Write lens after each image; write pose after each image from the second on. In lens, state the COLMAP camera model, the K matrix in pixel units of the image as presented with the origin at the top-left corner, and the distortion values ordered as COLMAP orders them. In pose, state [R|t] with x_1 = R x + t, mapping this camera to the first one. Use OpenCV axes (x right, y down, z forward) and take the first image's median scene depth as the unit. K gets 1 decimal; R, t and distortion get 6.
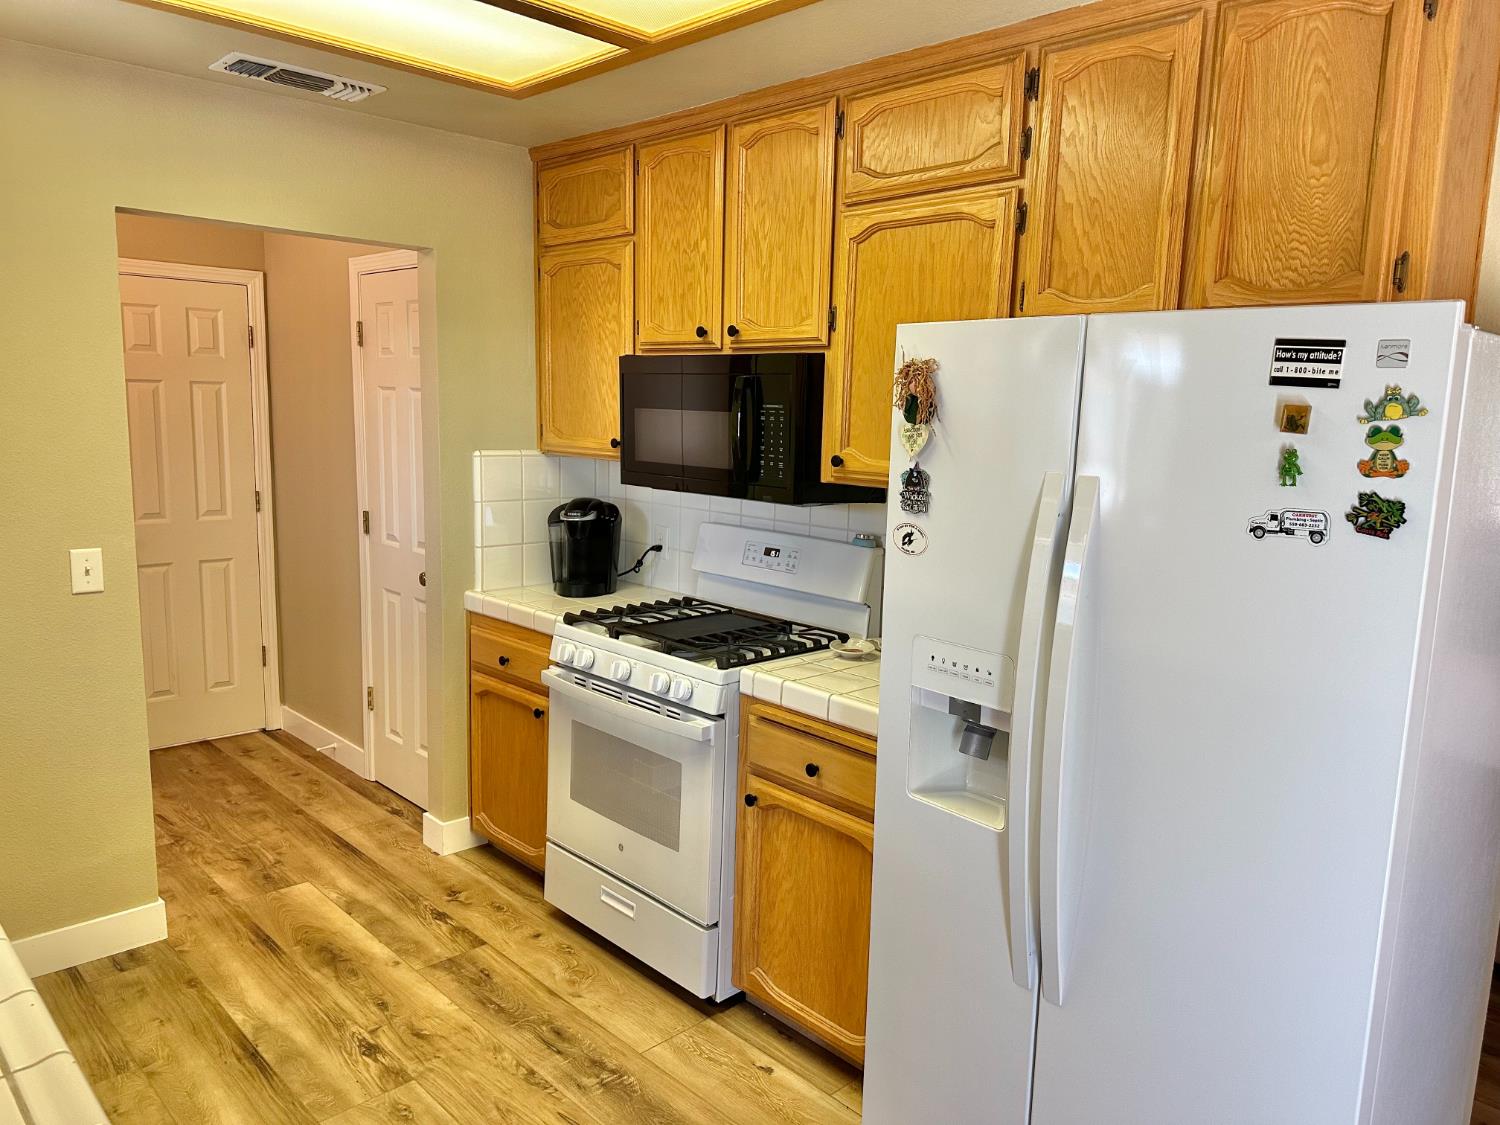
lens RADIAL K [[1059.9, 0, 741.7], [0, 1059.9, 558.8], [0, 0, 1]] dist [0.106440, -0.142130]
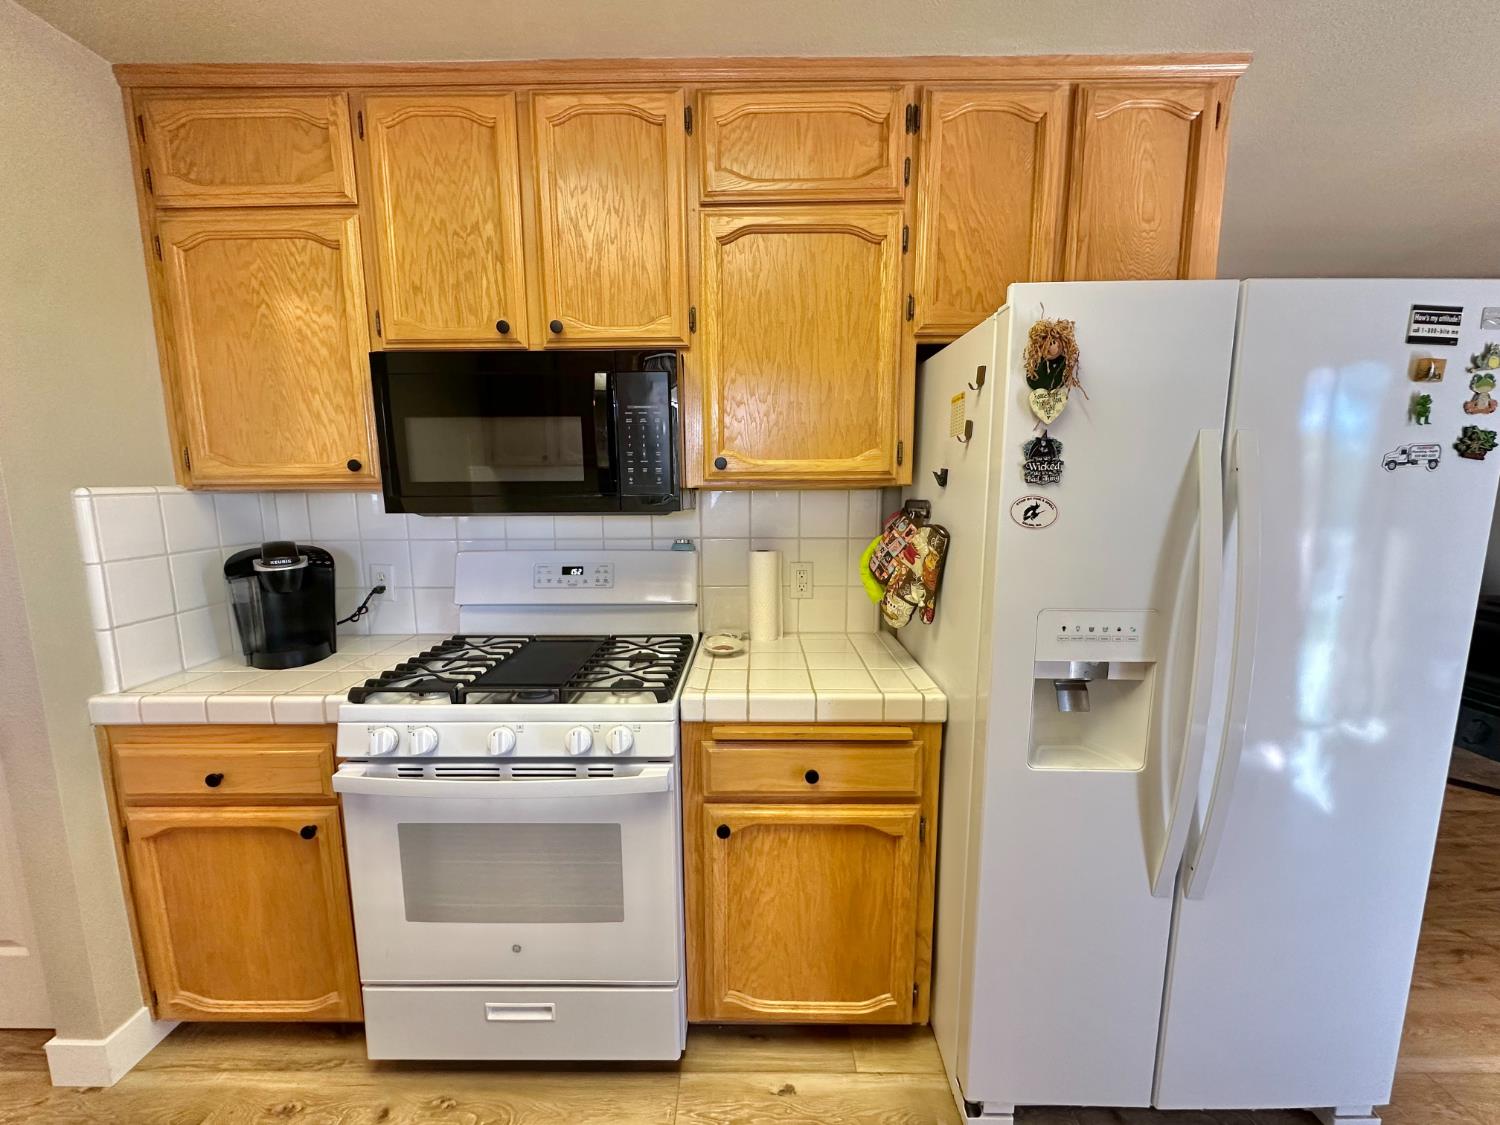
lens RADIAL K [[601.7, 0, 750.0], [0, 601.7, 562.5], [0, 0, 1]] dist [-0.005717, 0.000375]
pose [[0.695903, -0.130929, 0.706100, -0.295525], [0.131297, 0.989863, 0.054146, -0.026471], [-0.706031, 0.055028, 0.706039, 0.575301]]
